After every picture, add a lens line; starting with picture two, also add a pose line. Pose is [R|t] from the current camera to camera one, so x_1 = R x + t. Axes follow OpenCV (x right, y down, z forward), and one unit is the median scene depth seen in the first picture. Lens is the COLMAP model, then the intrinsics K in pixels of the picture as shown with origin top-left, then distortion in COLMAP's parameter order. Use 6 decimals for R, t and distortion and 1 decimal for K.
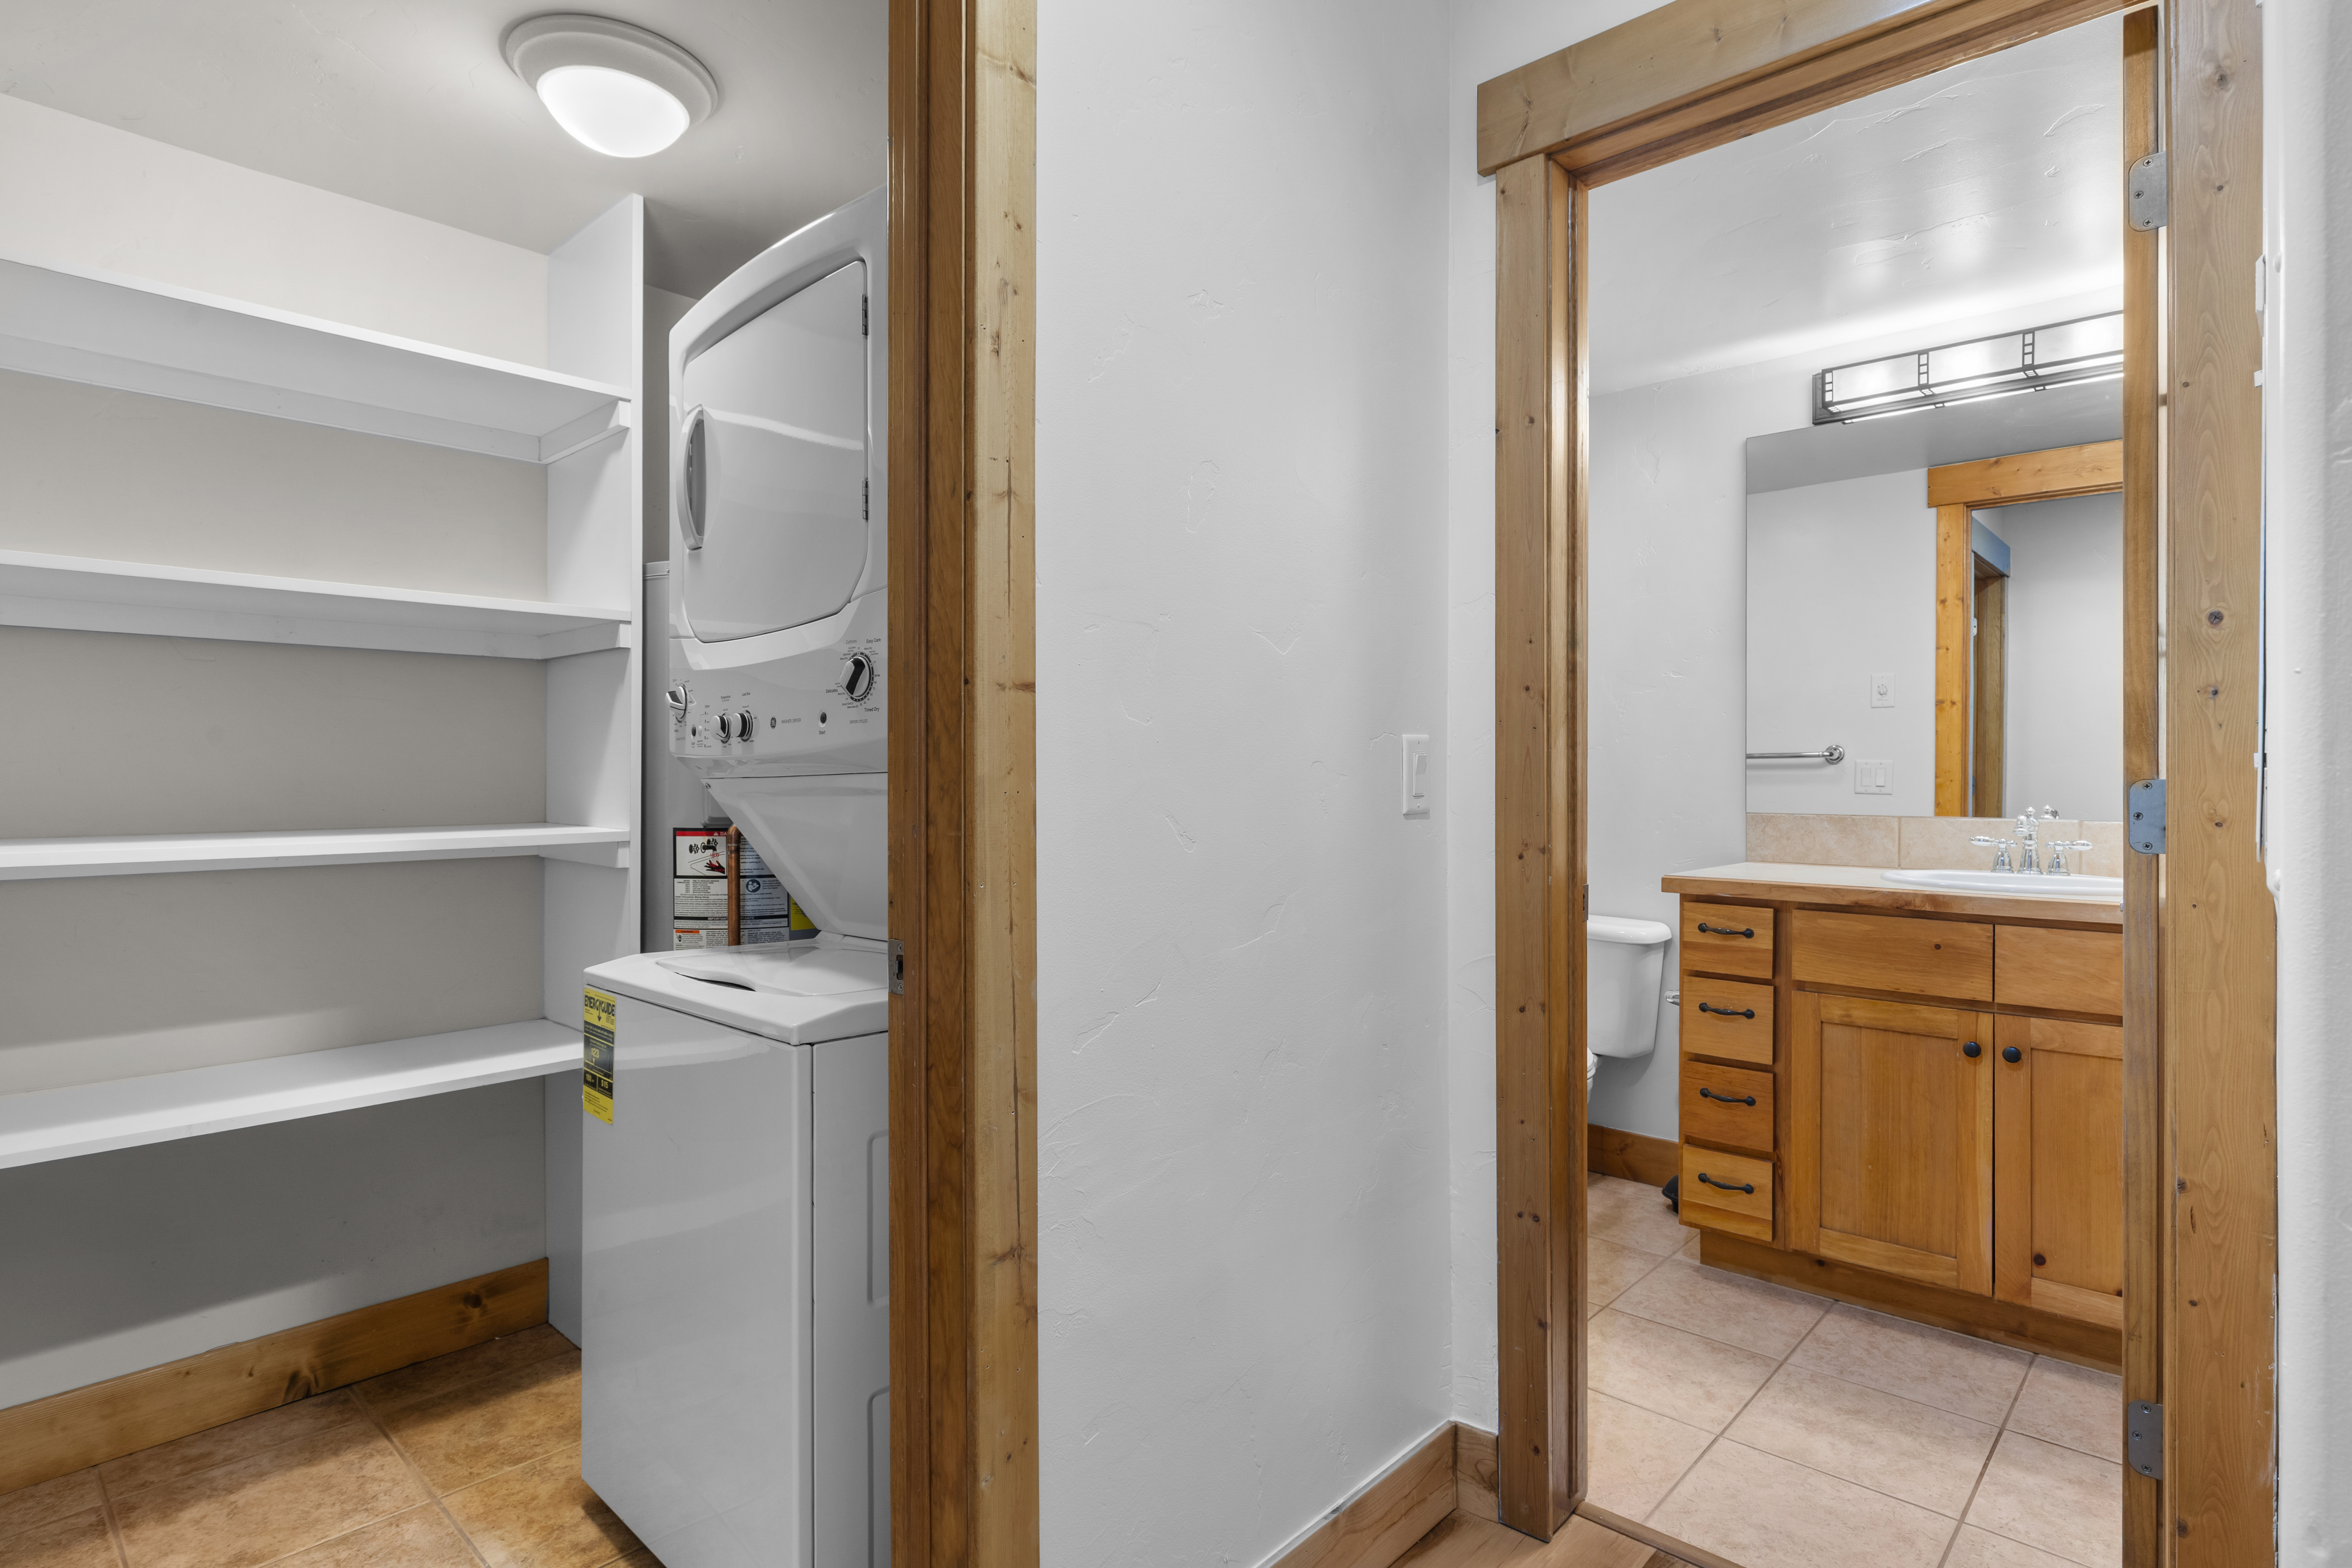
lens RADIAL K [[1211.5, 0, 1178.3], [0, 1211.5, 774.3], [0, 0, 1]] dist [0.003156, -0.000840]
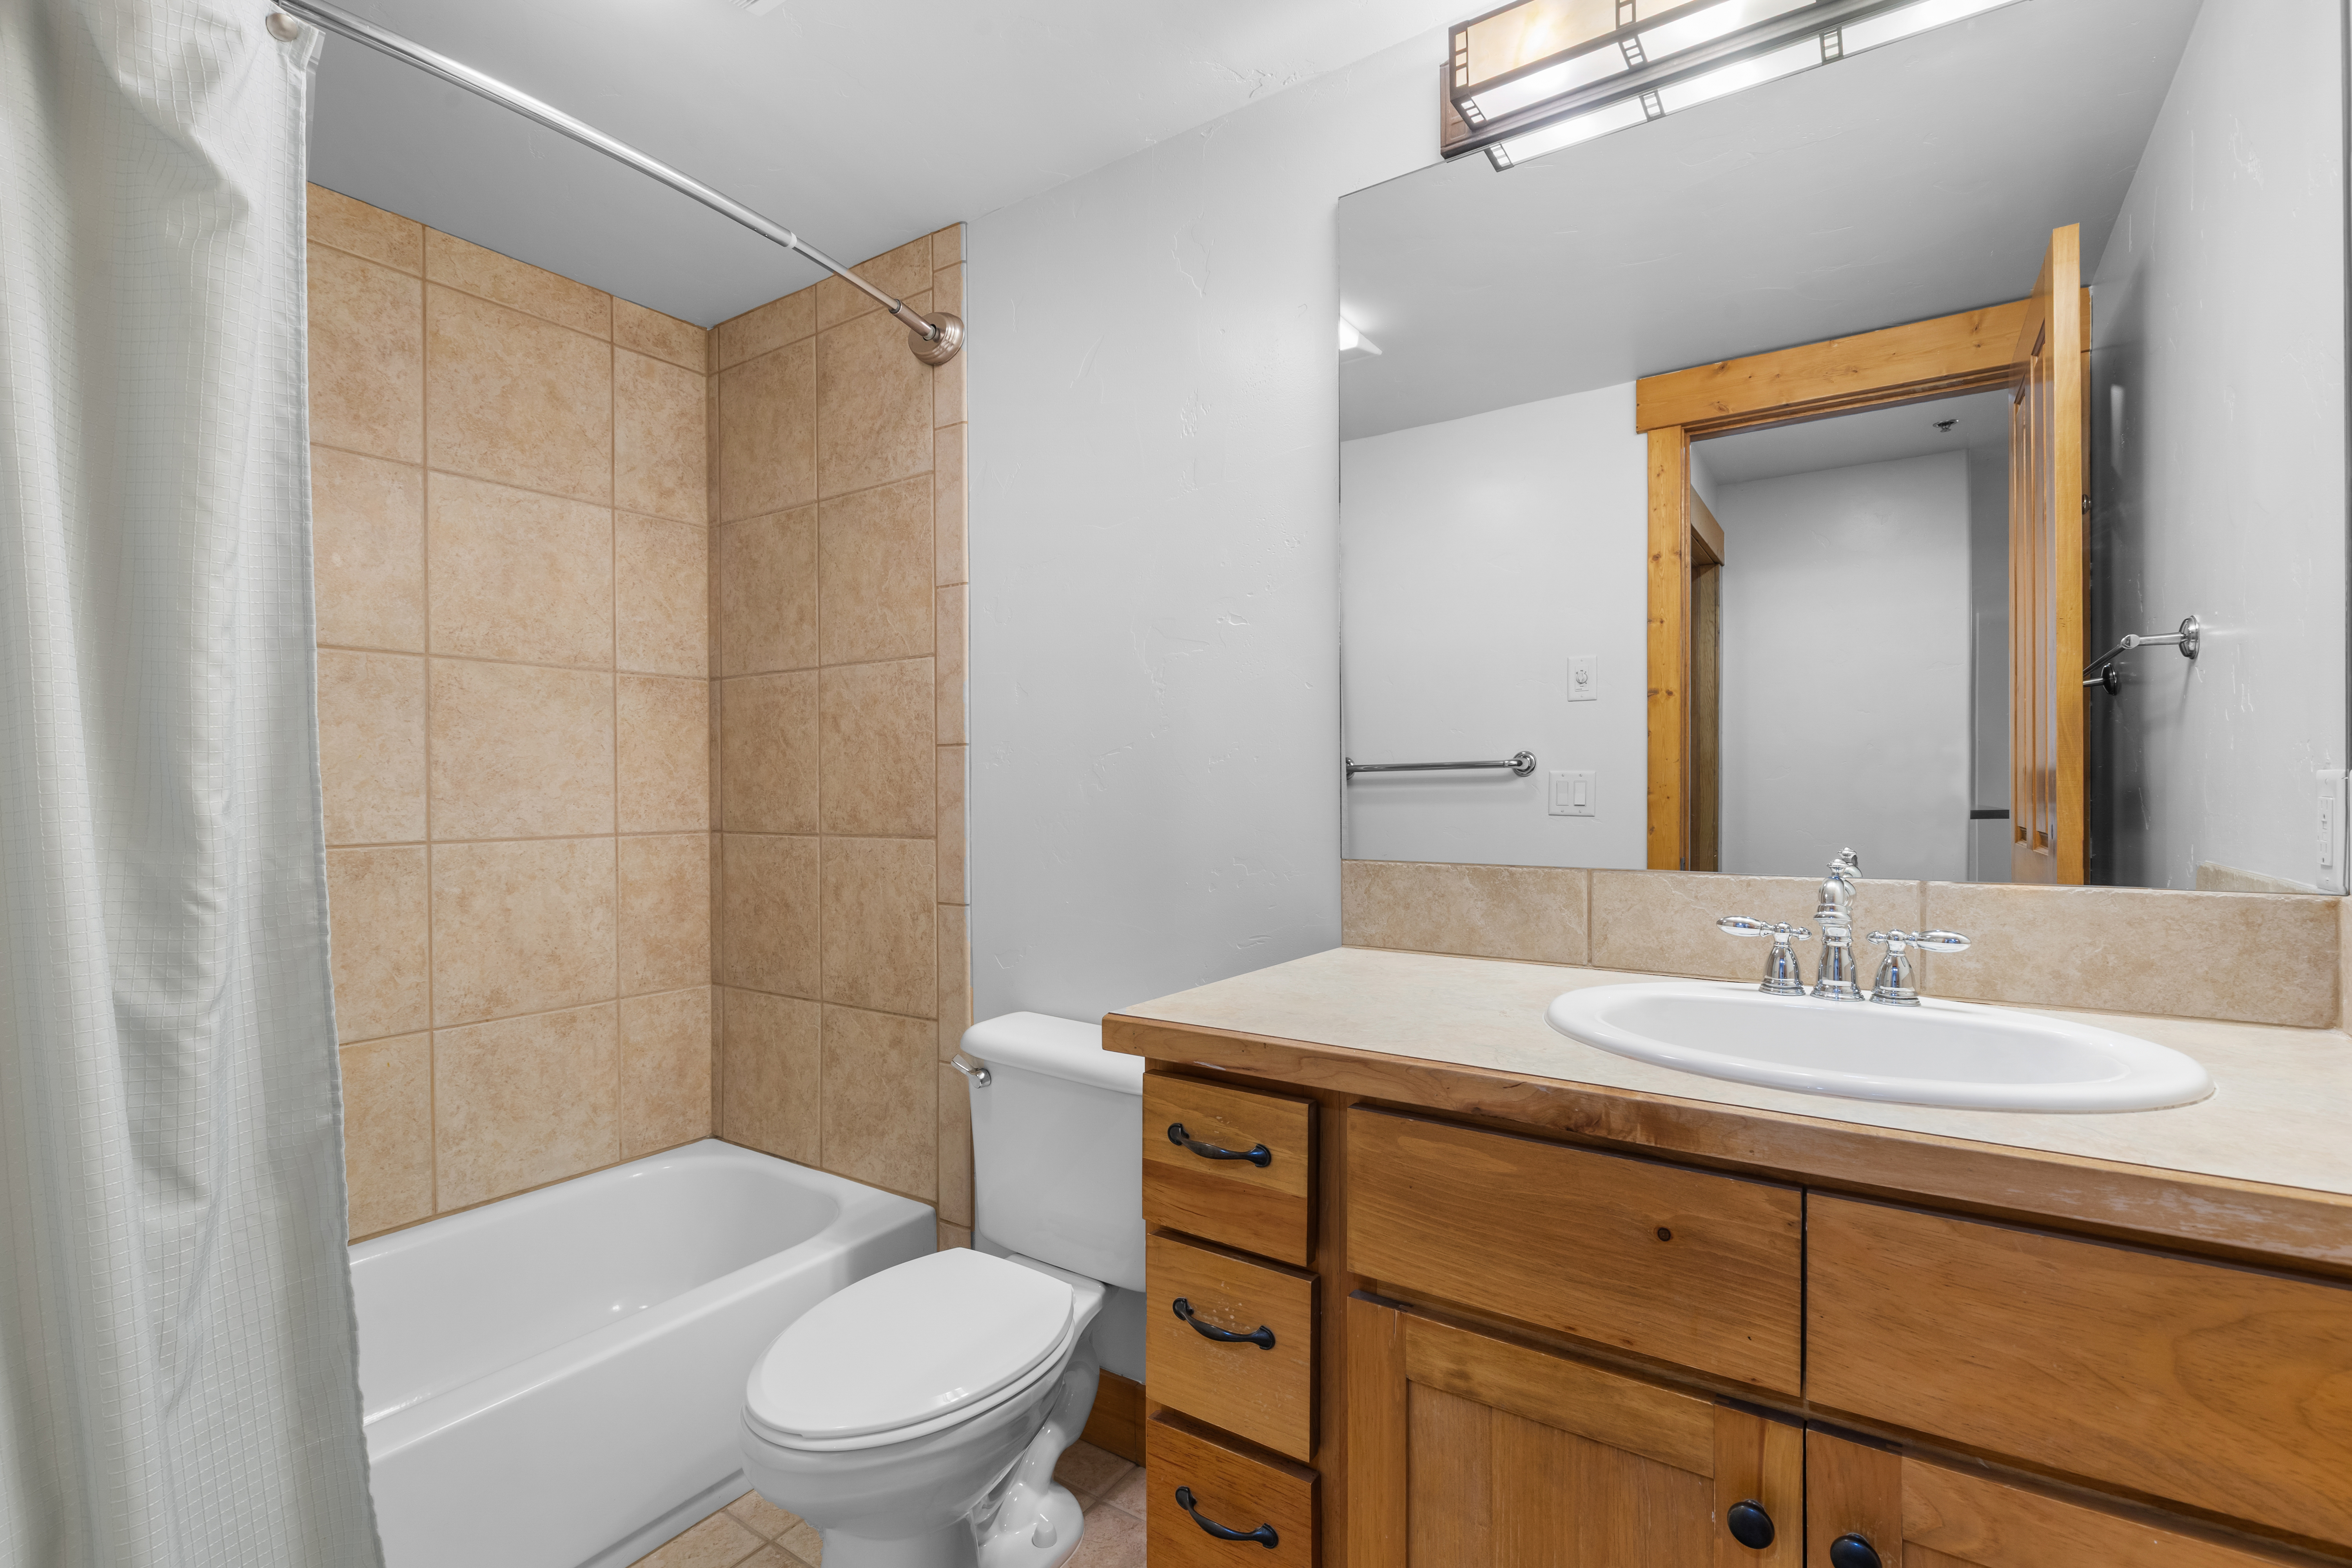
lens RADIAL K [[1070.4, 0, 1177.6], [0, 1070.4, 790.0], [0, 0, 1]] dist [0.001709, -0.000384]
pose [[0.989224, -0.004363, 0.146348, 0.388256], [0.004511, 0.999990, -0.000683, -0.000602], [-0.146343, 0.001335, 0.989233, 0.627887]]
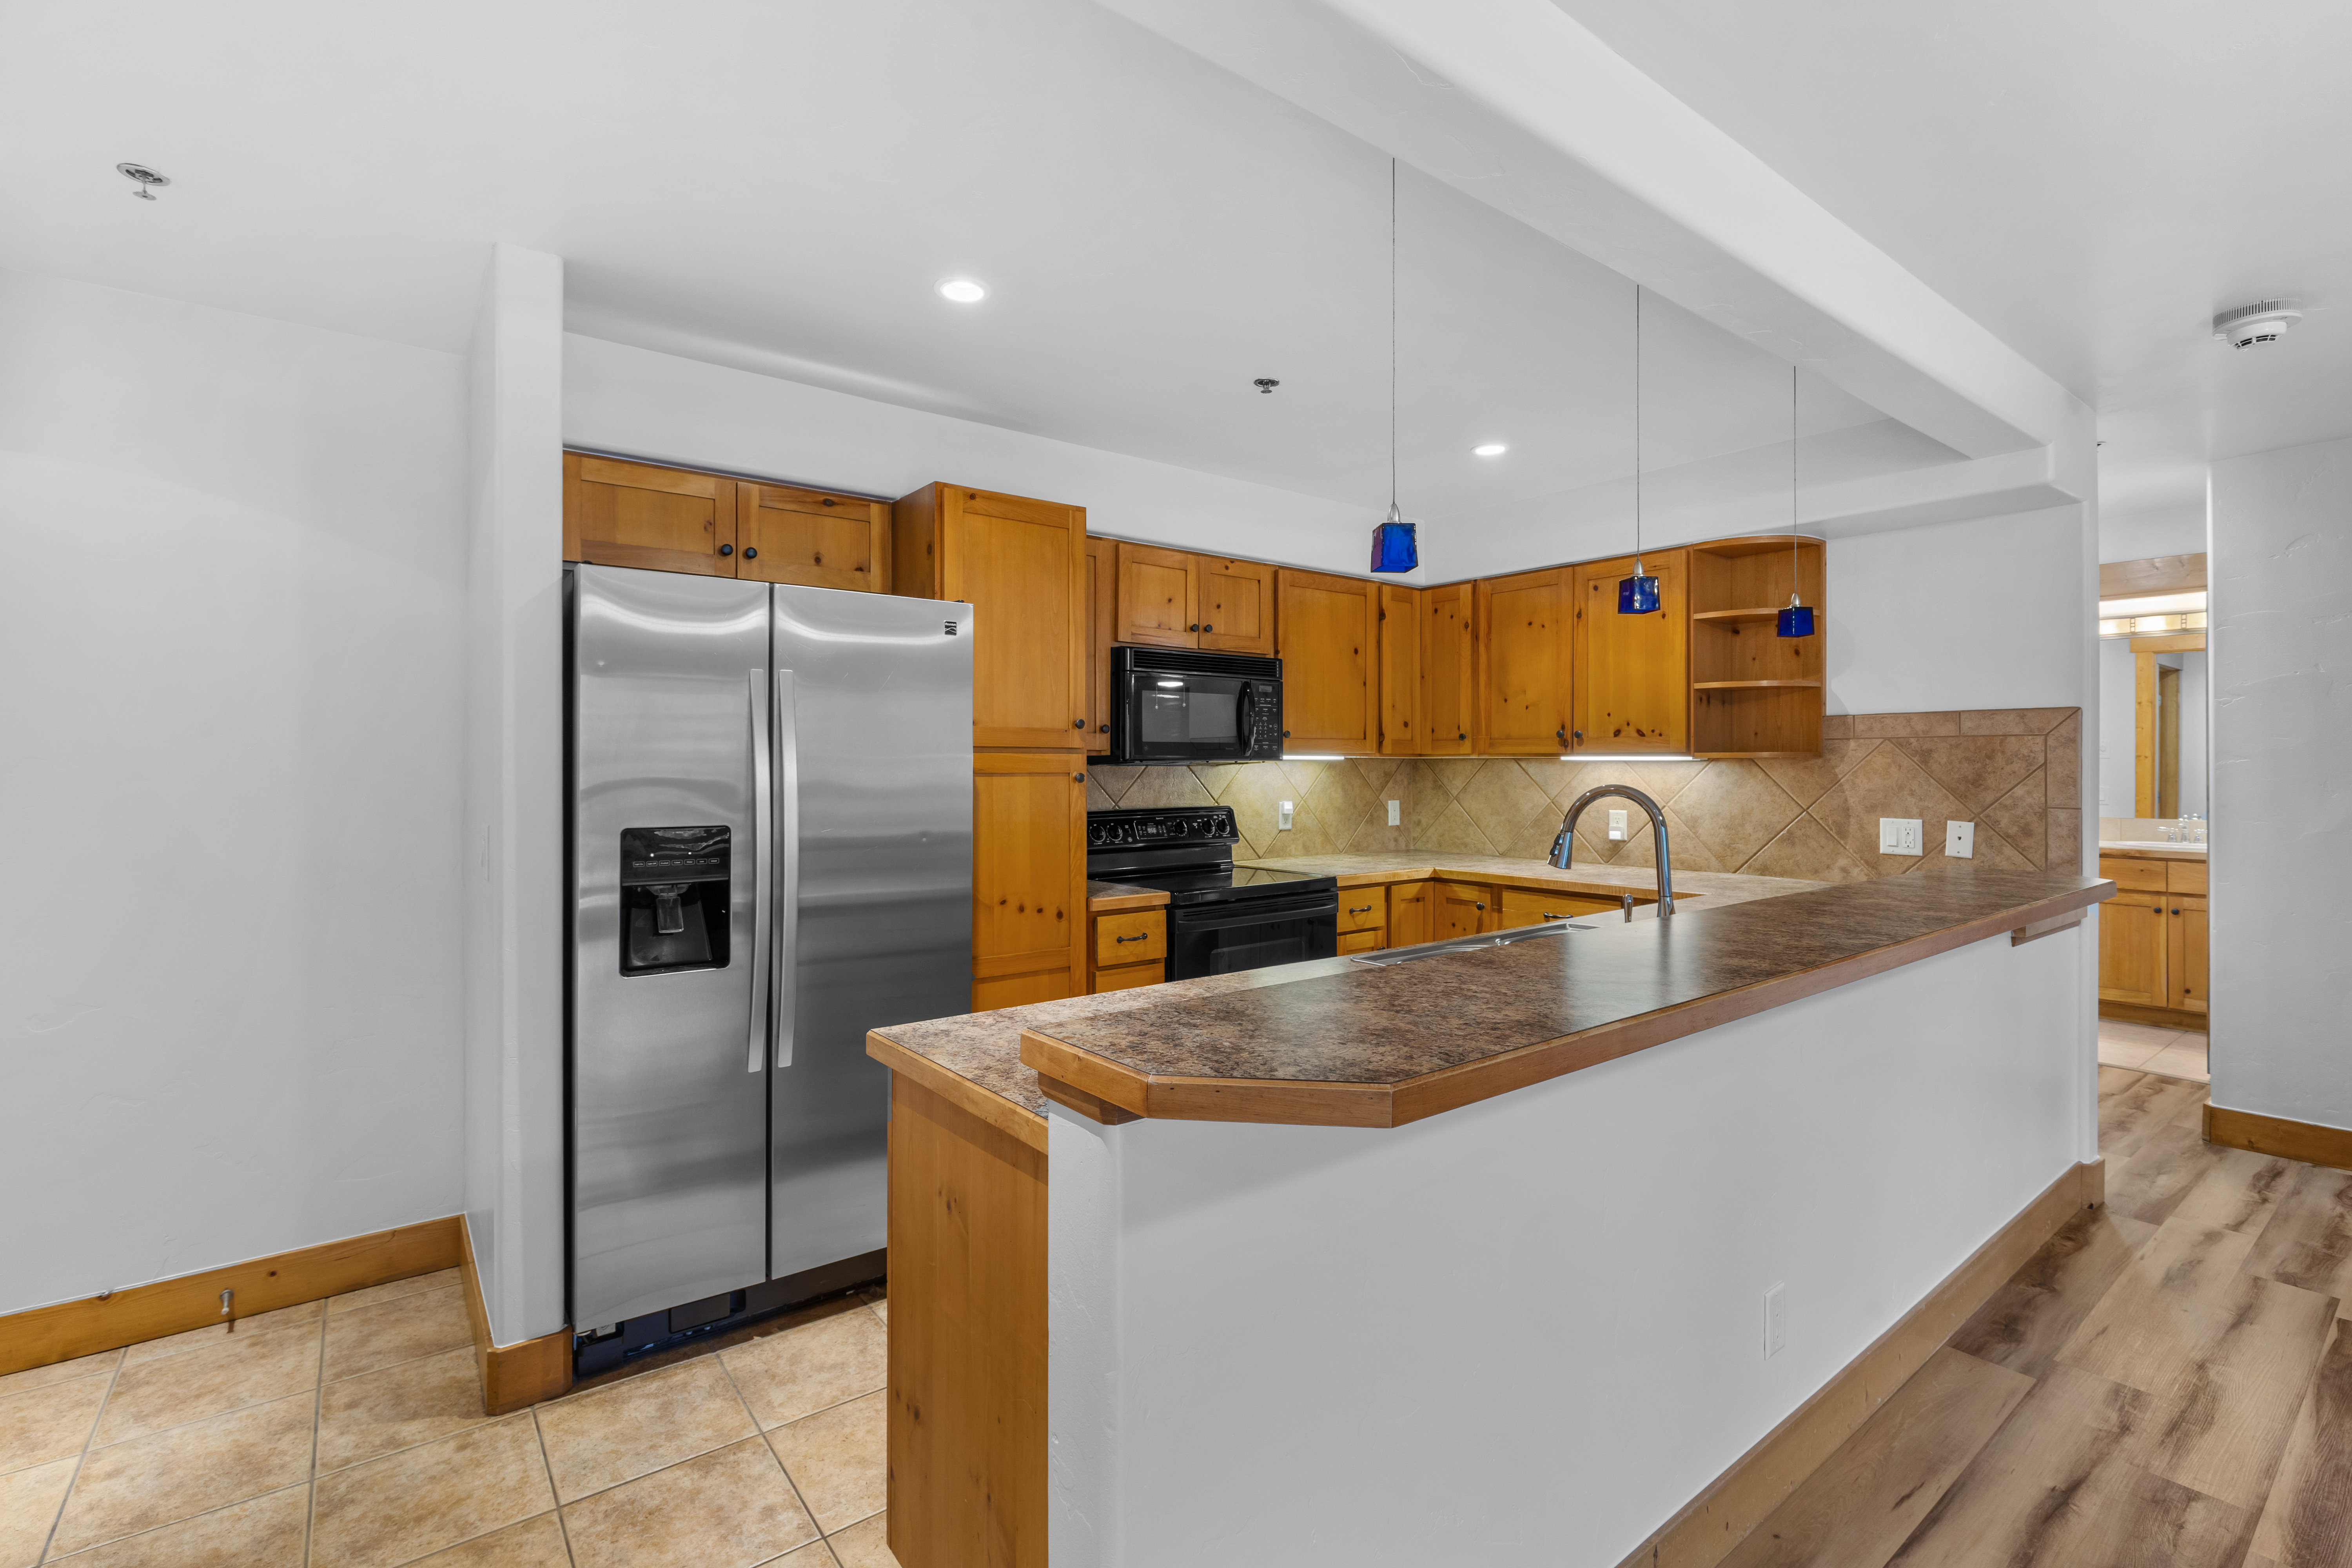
lens RADIAL K [[1070.4, 0, 1181.6], [0, 1070.4, 765.2], [0, 0, 1]] dist [0.001709, -0.000384]
pose [[0.987301, -0.000750, -0.158858, -0.910280], [-0.000176, 0.999983, -0.005820, -0.057940], [0.158860, 0.005774, 0.987284, -1.393789]]
